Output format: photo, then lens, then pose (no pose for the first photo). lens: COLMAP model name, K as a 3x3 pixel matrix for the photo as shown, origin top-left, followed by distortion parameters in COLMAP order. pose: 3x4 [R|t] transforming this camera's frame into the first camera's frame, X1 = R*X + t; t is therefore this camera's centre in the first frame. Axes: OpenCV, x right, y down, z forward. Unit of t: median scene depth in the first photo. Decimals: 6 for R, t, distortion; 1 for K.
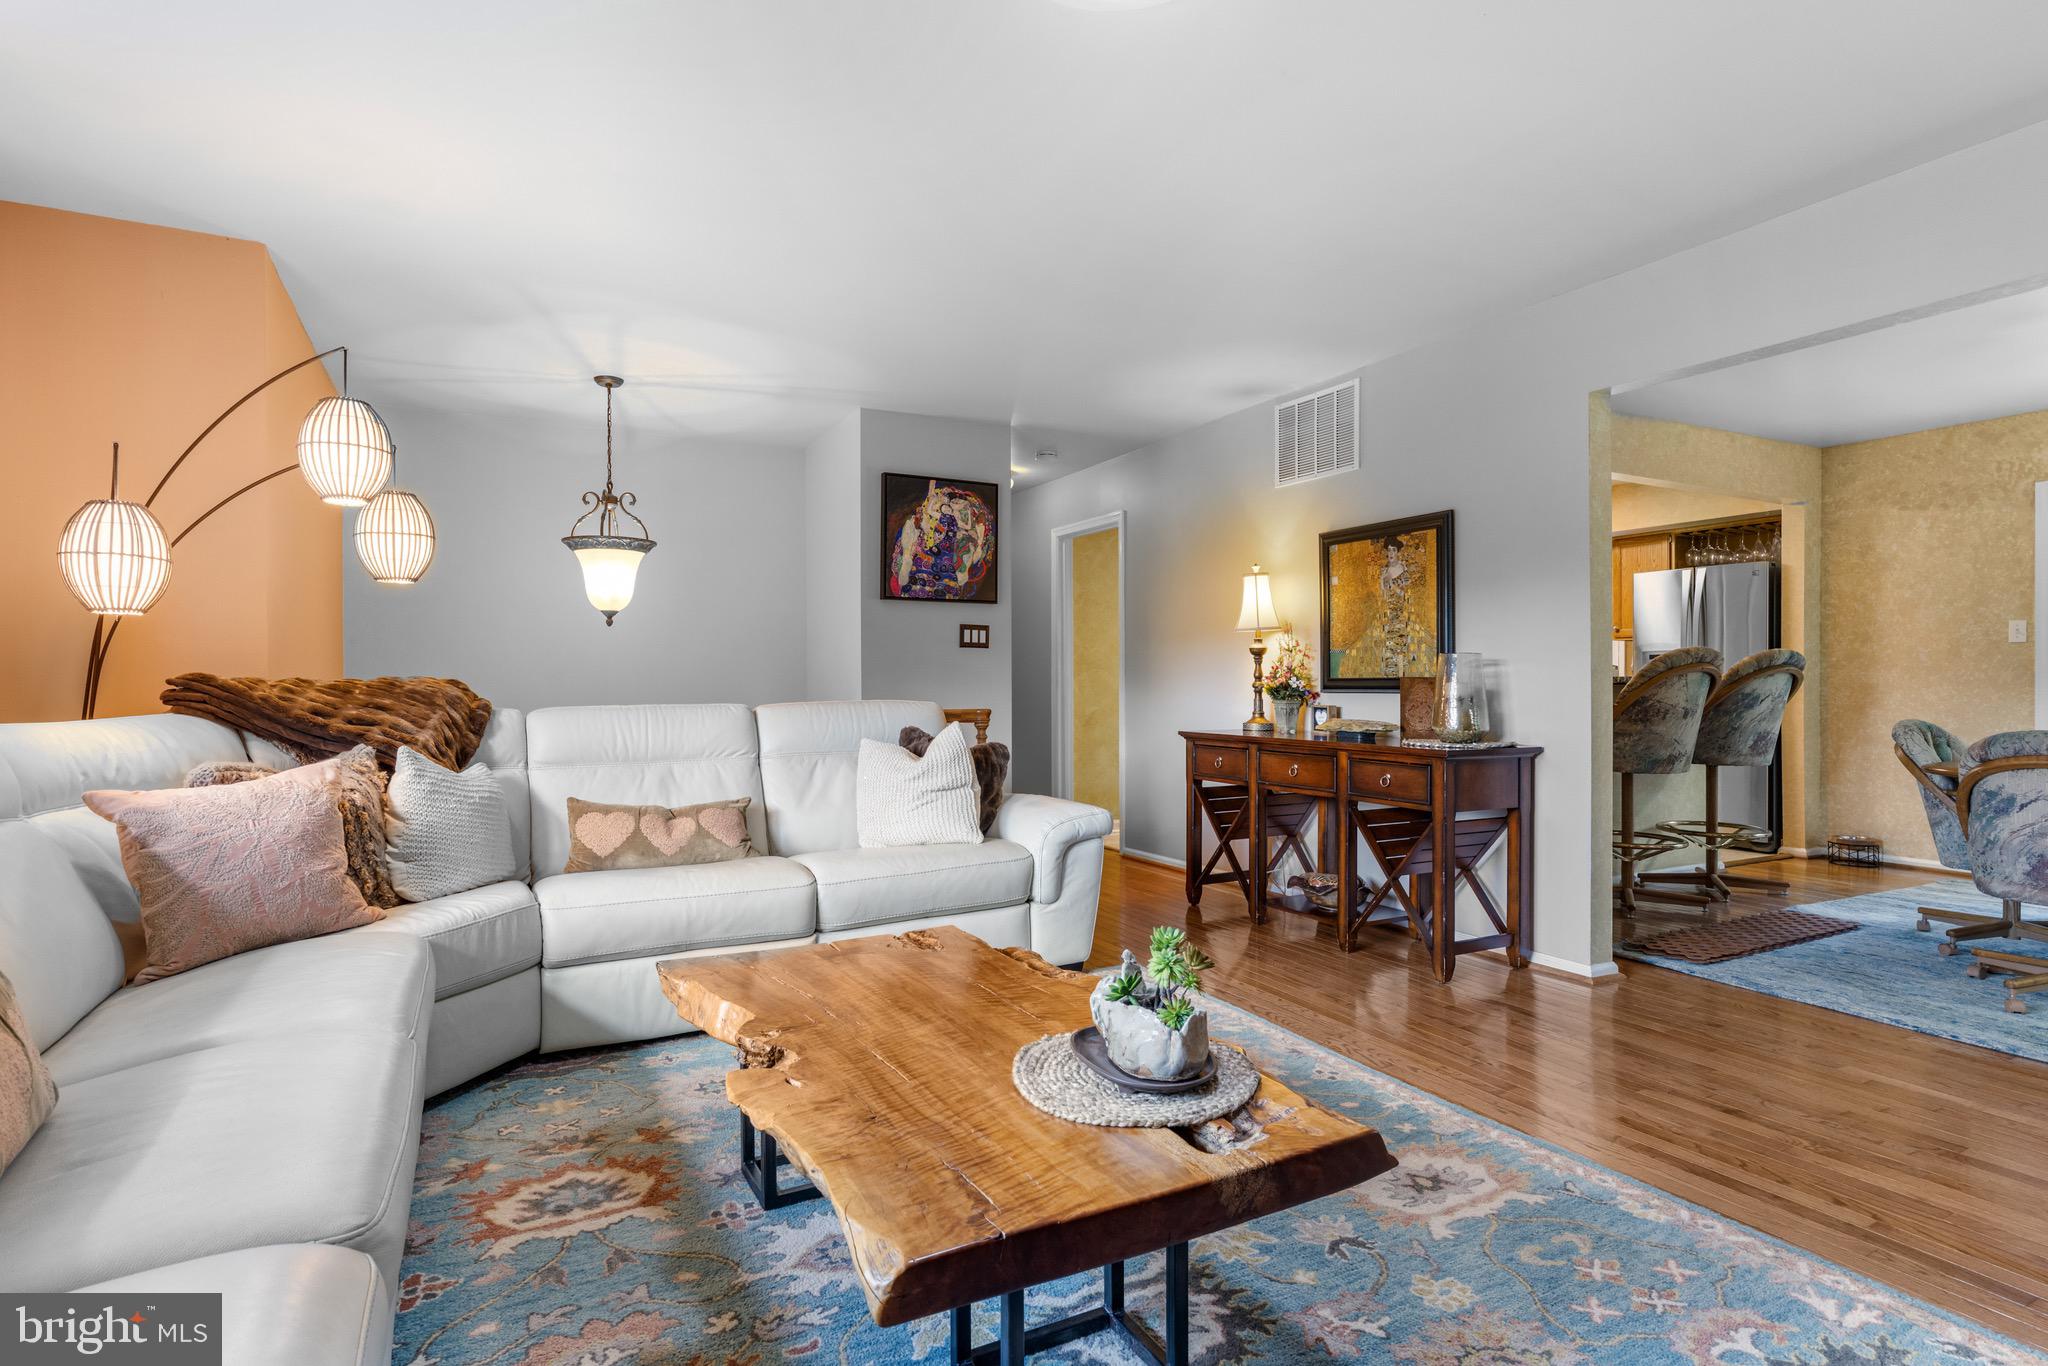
lens RADIAL K [[1039.4, 0, 1032.4], [0, 1039.4, 677.2], [0, 0, 1]] dist [0.000009, 0.001573]
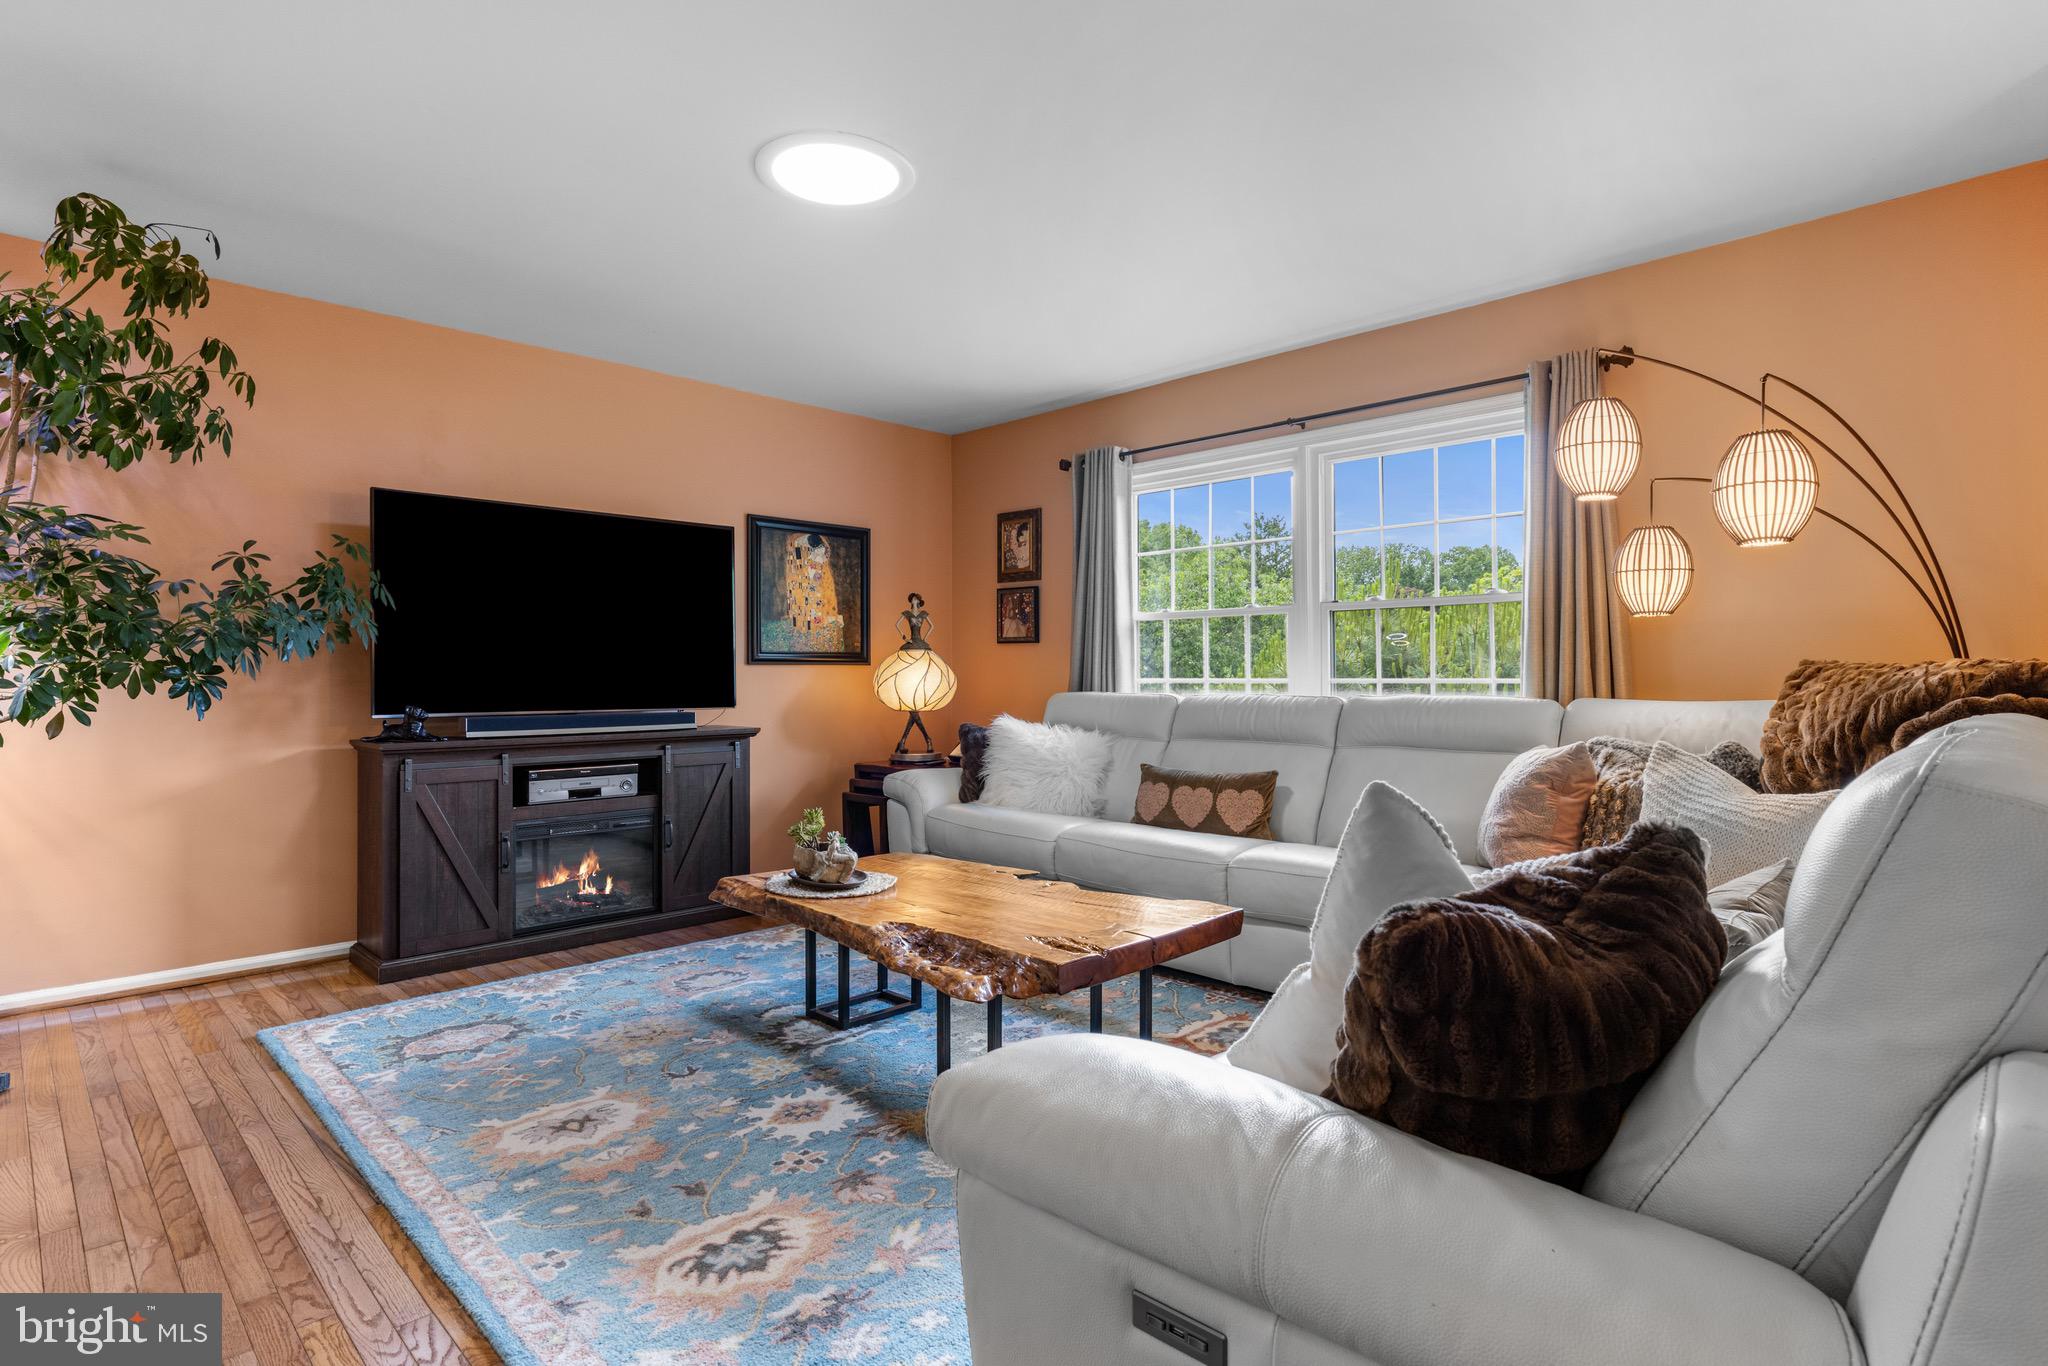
lens RADIAL K [[1039.4, 0, 1016.5], [0, 1039.4, 667.7], [0, 0, 1]] dist [0.000009, 0.001573]
pose [[-0.958747, 0.001973, -0.284254, 0.133429], [0.006425, 0.999871, -0.014729, 0.008491], [0.284188, -0.015947, -0.958636, 1.240169]]
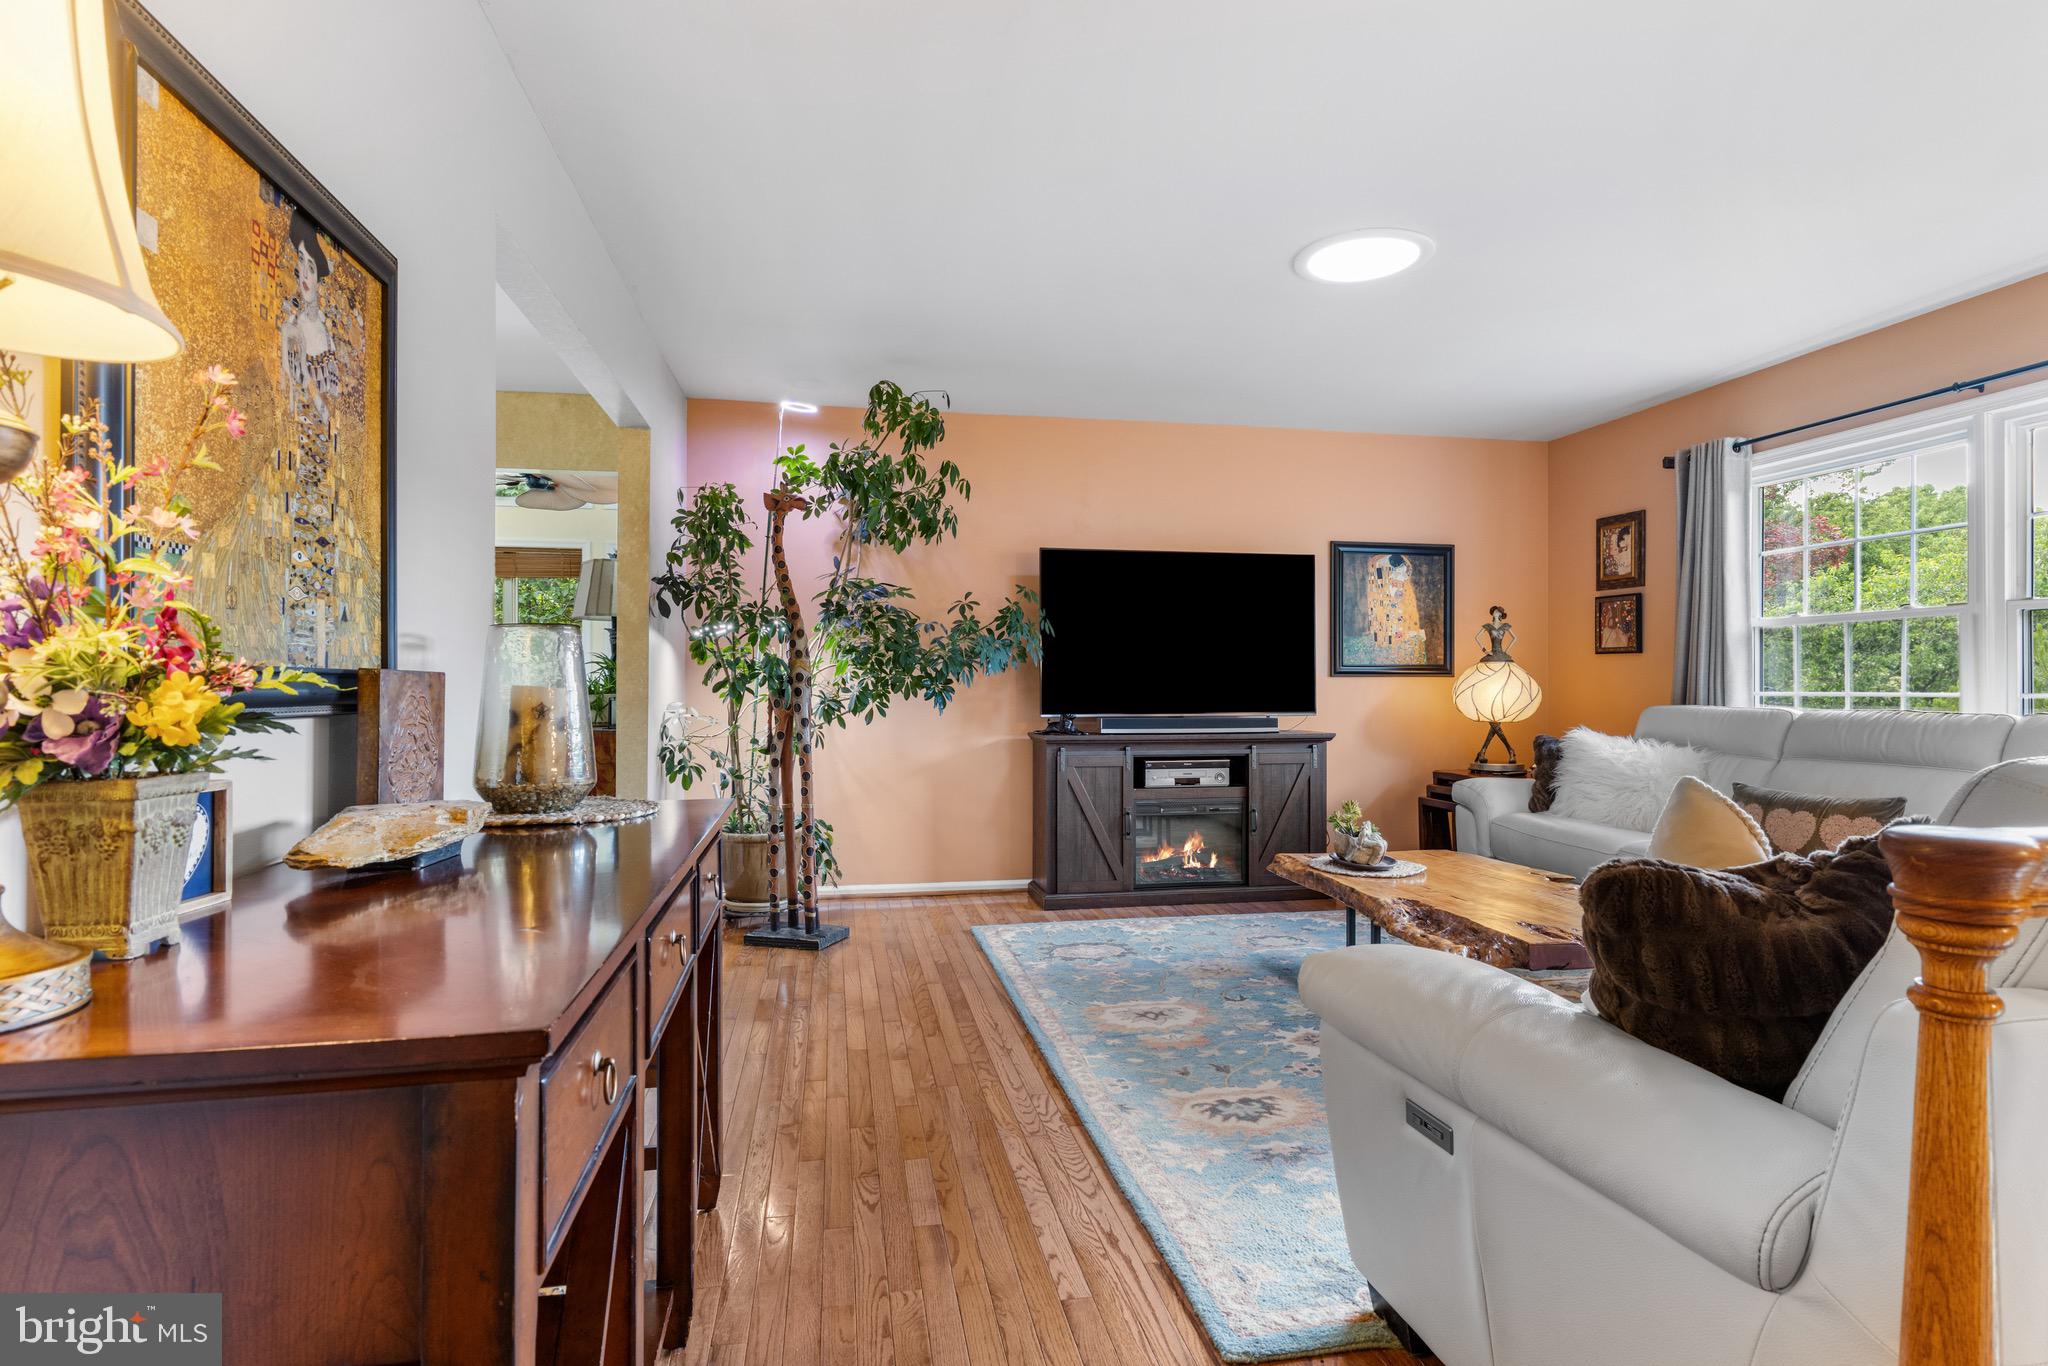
lens RADIAL K [[1039.4, 0, 1023.5], [0, 1039.4, 686.1], [0, 0, 1]] dist [0.000009, 0.001573]
pose [[-0.952400, 0.000981, 0.304850, 0.050873], [-0.001849, 0.999958, -0.008994, 0.010068], [-0.304846, -0.009130, -0.952358, 1.408942]]
